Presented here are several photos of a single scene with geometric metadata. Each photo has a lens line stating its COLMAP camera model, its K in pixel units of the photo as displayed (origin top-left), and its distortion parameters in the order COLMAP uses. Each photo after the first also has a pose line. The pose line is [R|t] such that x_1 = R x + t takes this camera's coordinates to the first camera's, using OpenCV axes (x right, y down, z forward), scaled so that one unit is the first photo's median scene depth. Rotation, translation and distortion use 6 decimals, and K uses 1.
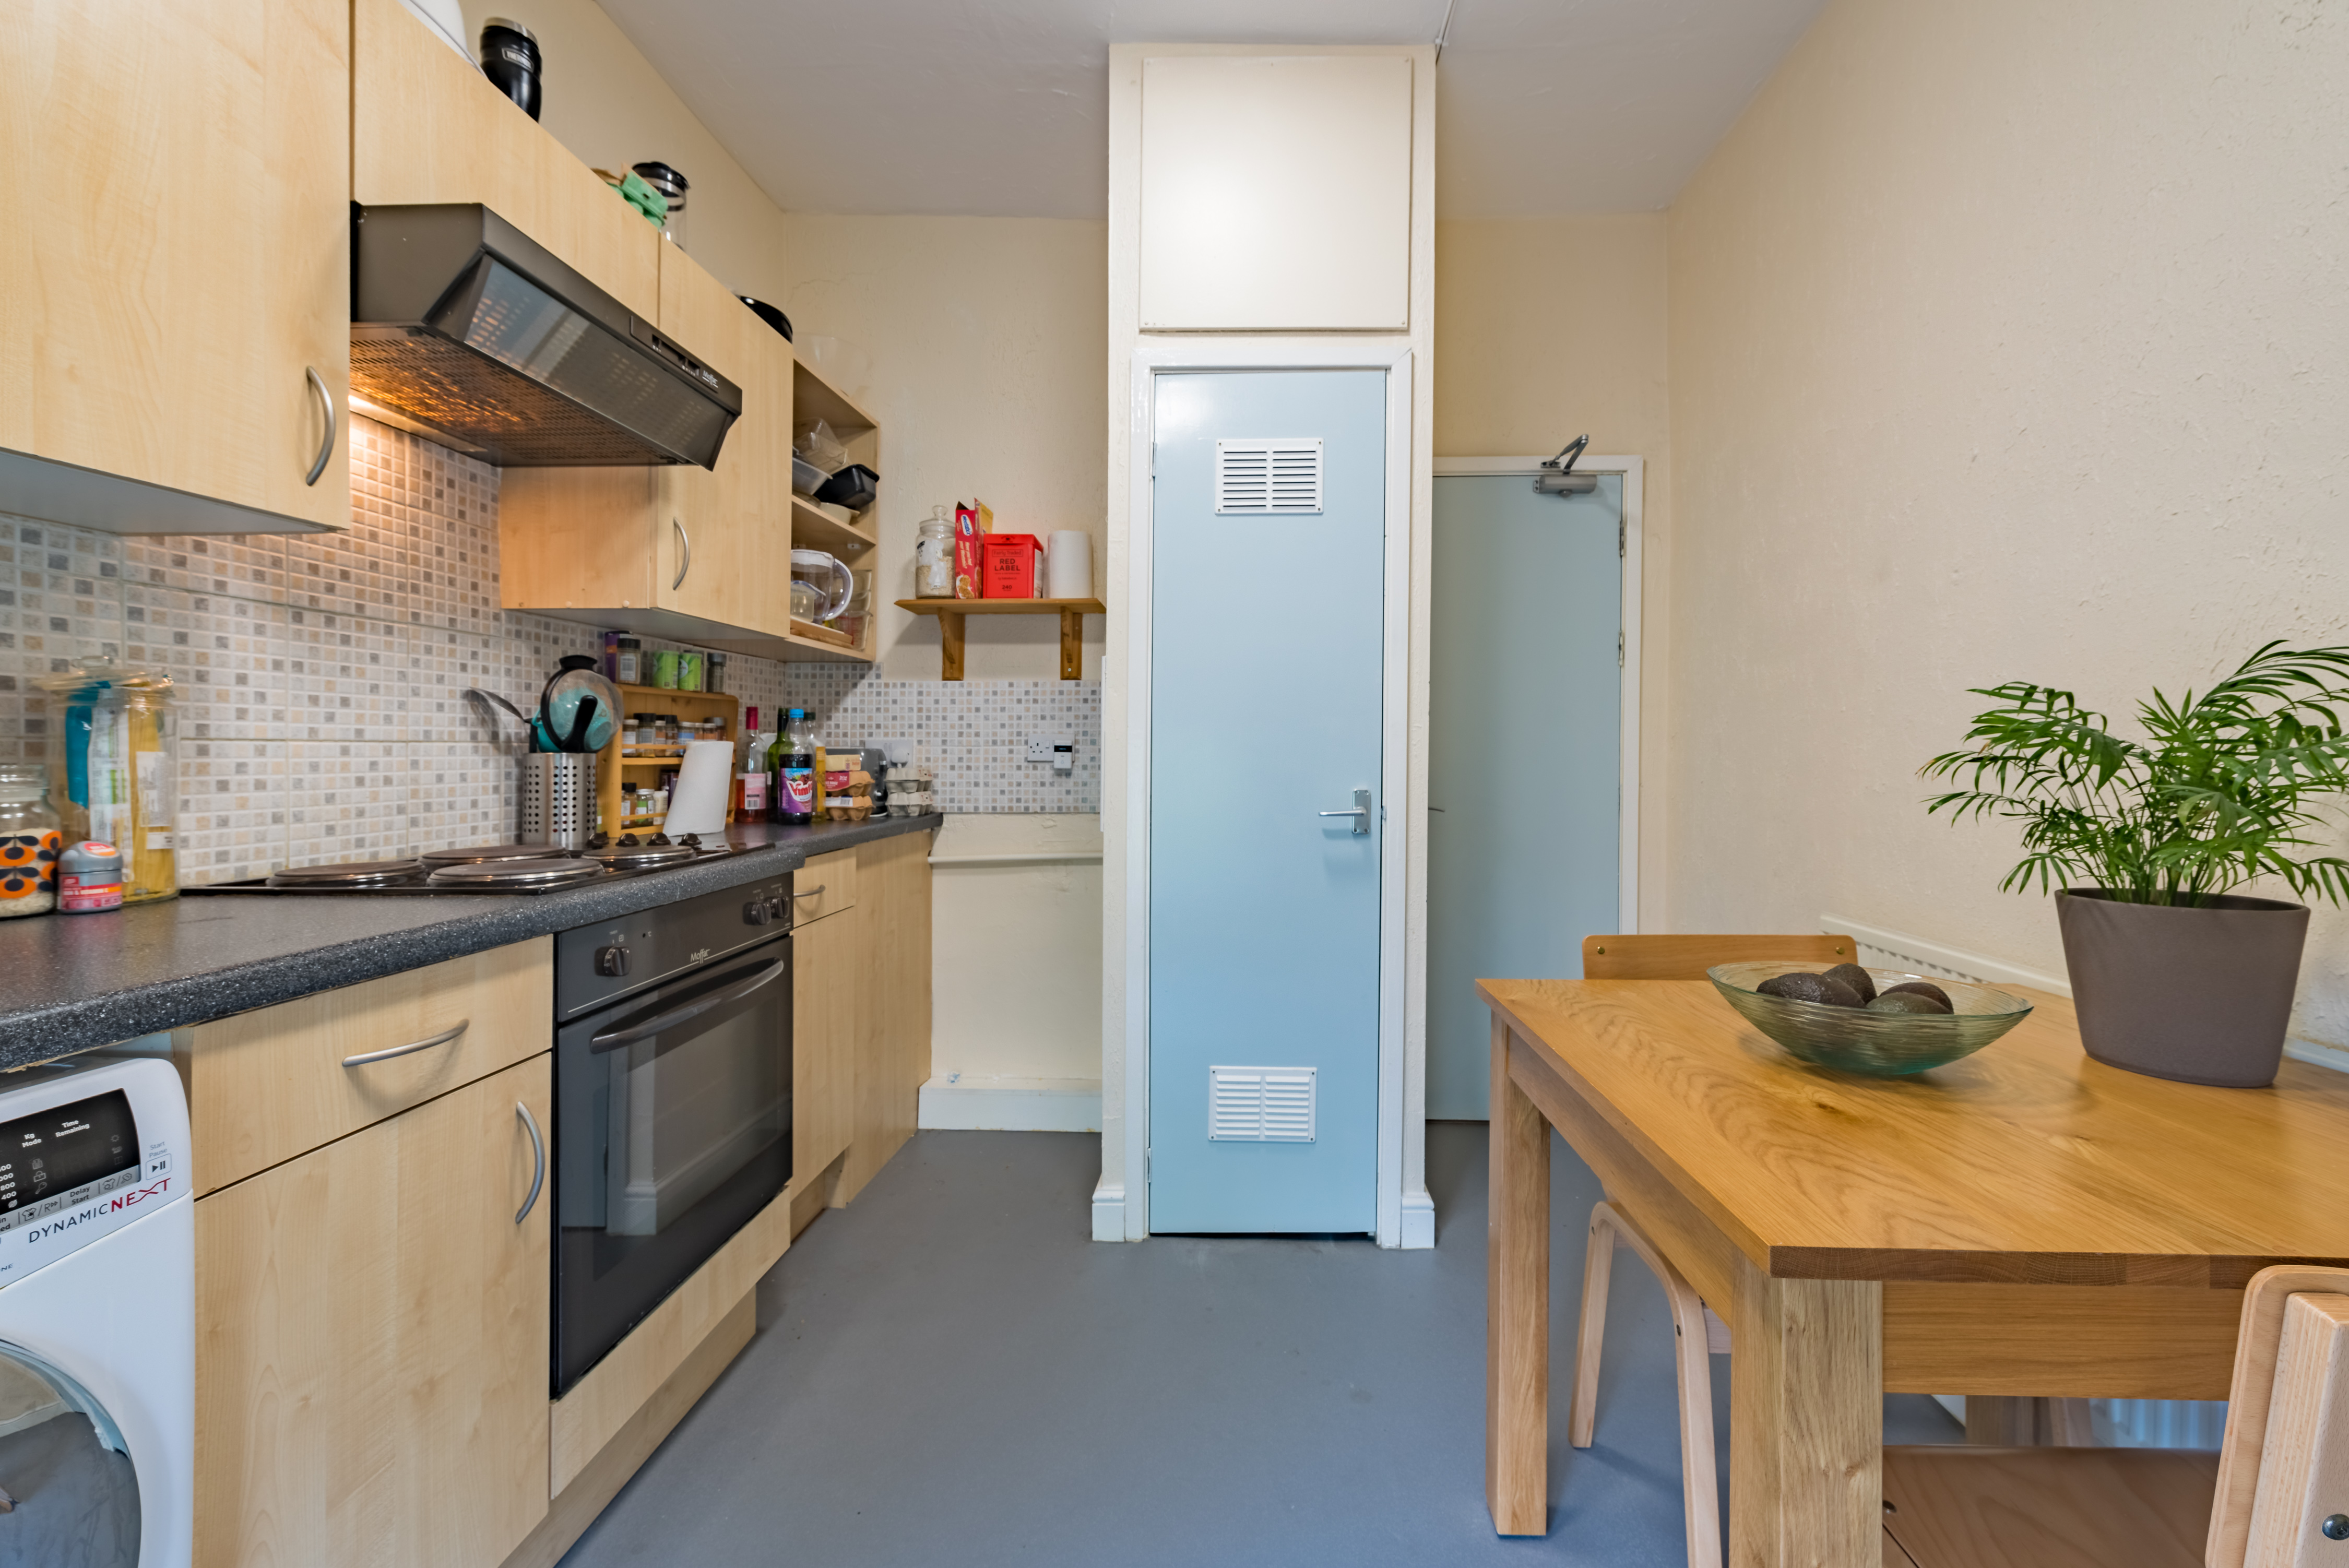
lens RADIAL K [[964.3, 0, 1185.4], [0, 964.3, 790.7], [0, 0, 1]] dist [-0.001166, -0.000204]
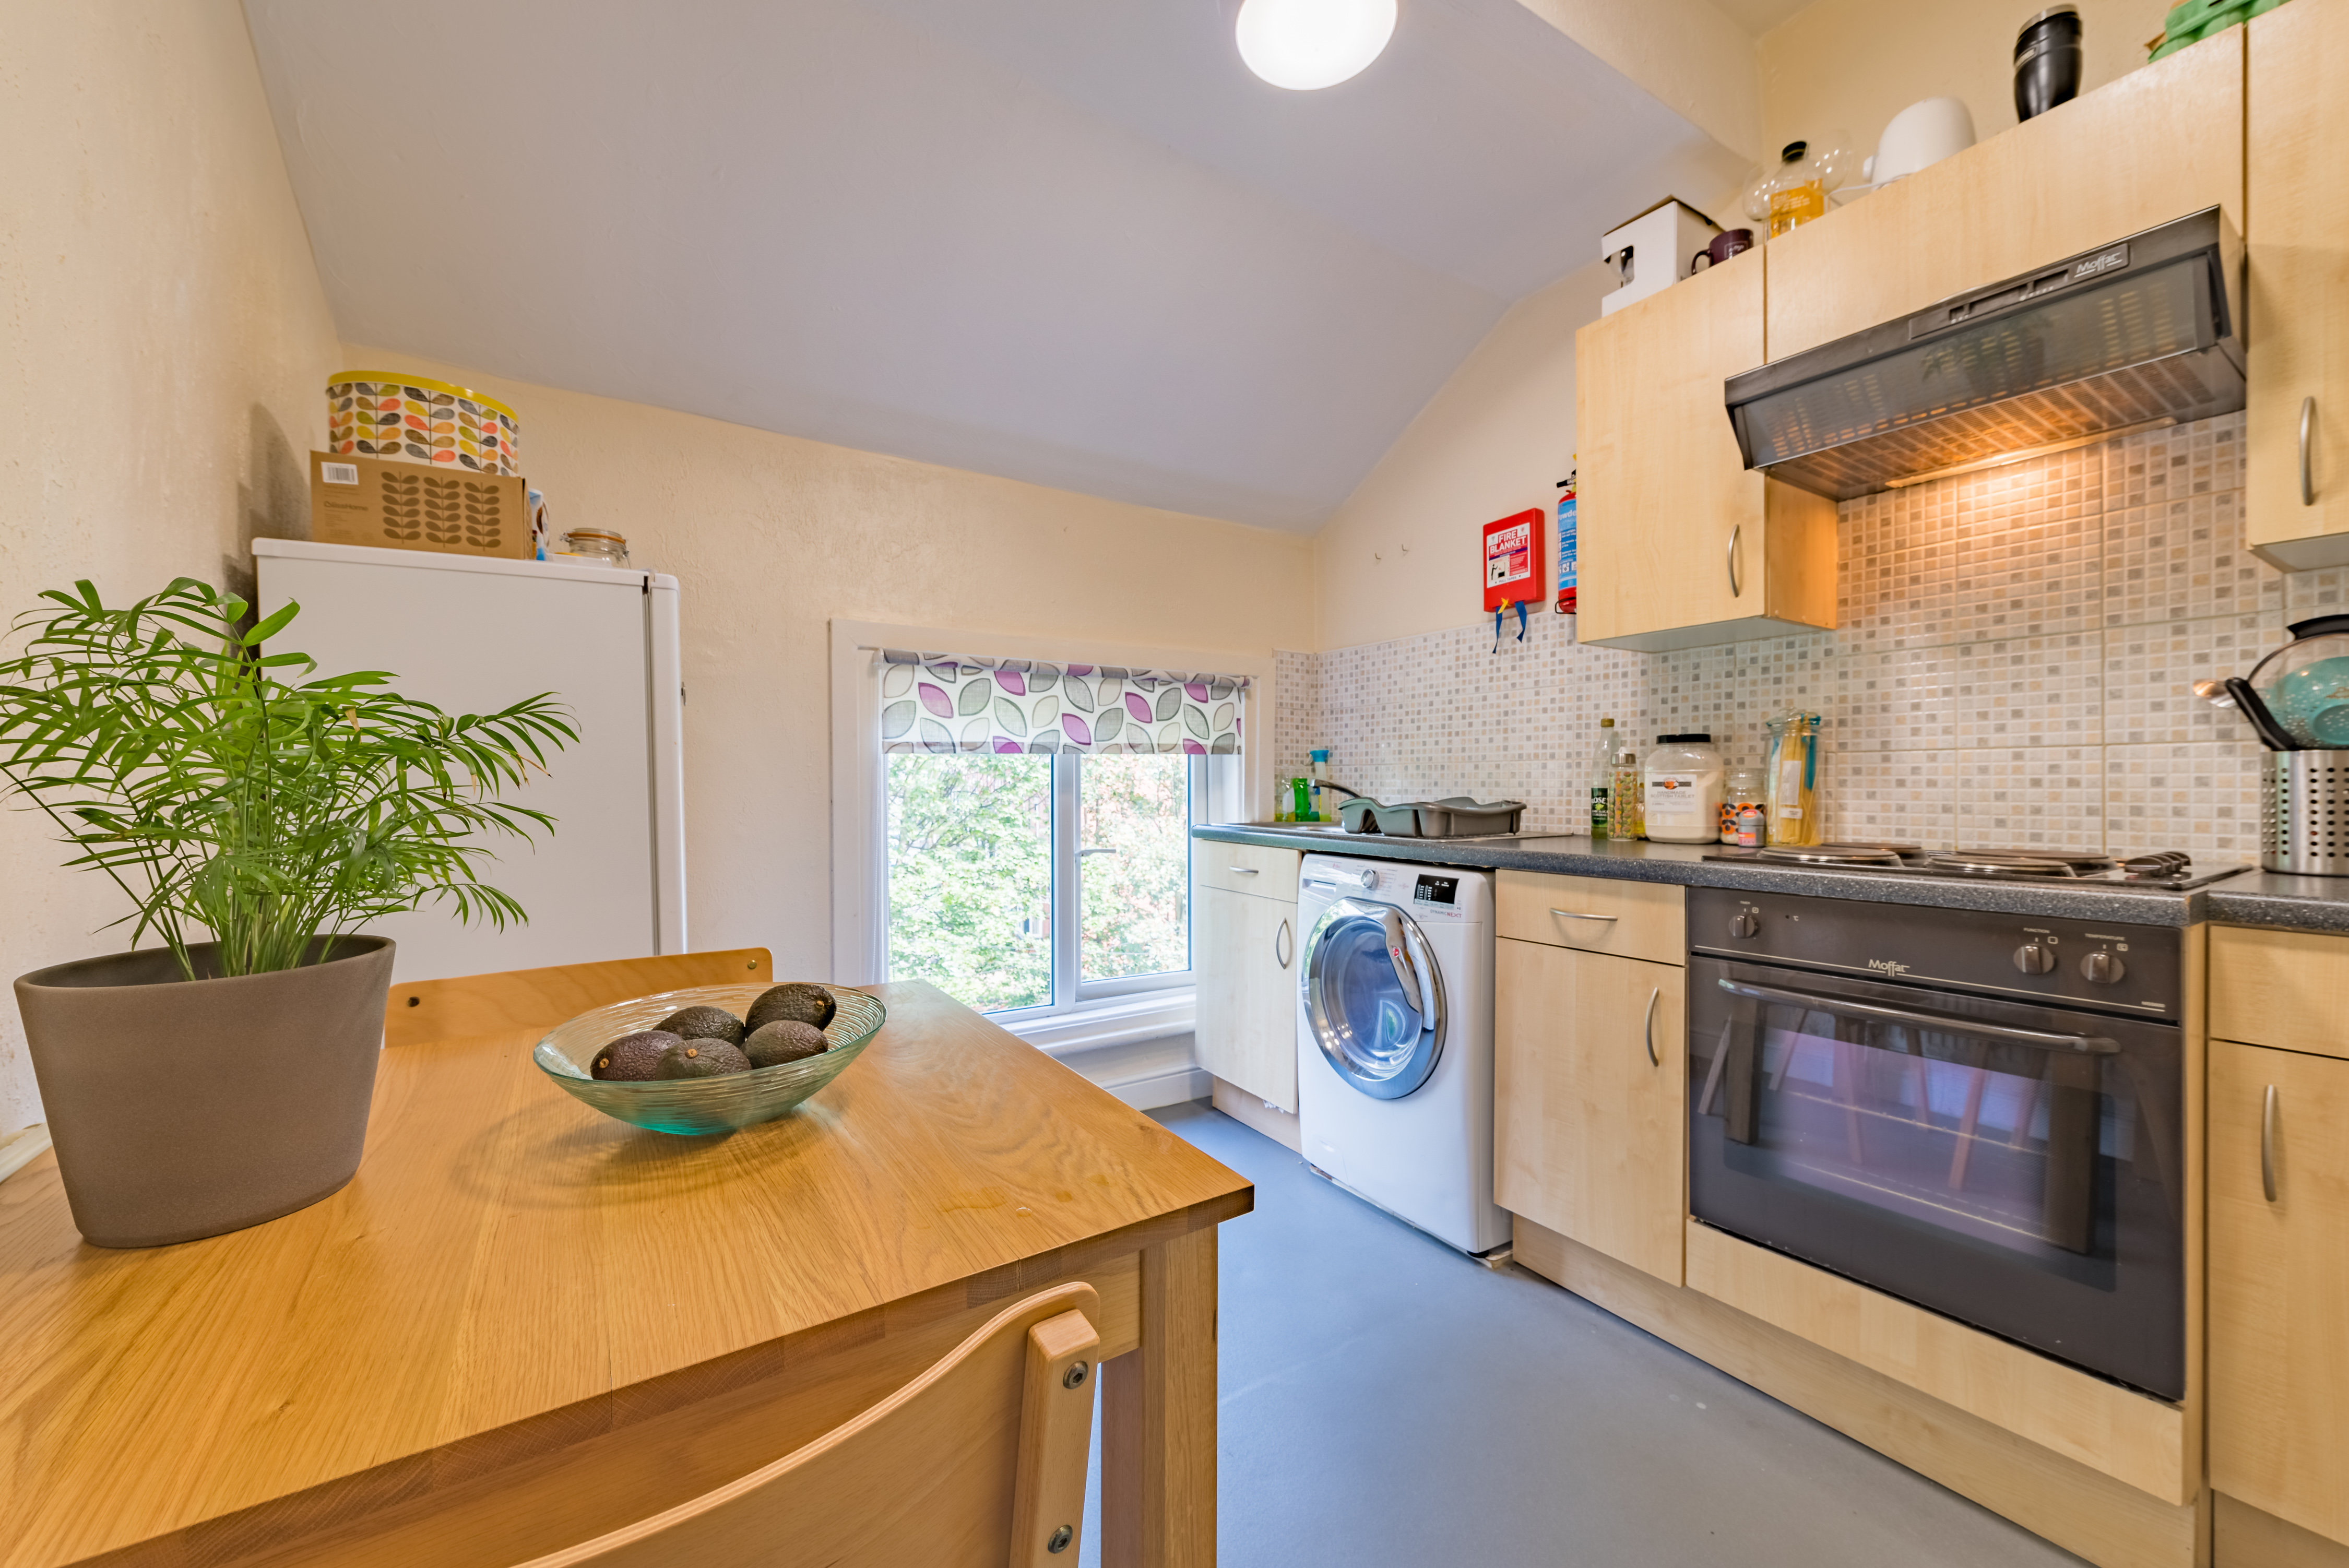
lens RADIAL K [[934.4, 0, 1174.5], [0, 934.4, 784.0], [0, 0, 1]] dist [0.000136, -0.000022]
pose [[-0.808488, 0.006946, -0.588472, 0.660639], [-0.016453, 0.999273, 0.034400, -0.032264], [0.588283, 0.037494, -0.807785, 1.433850]]
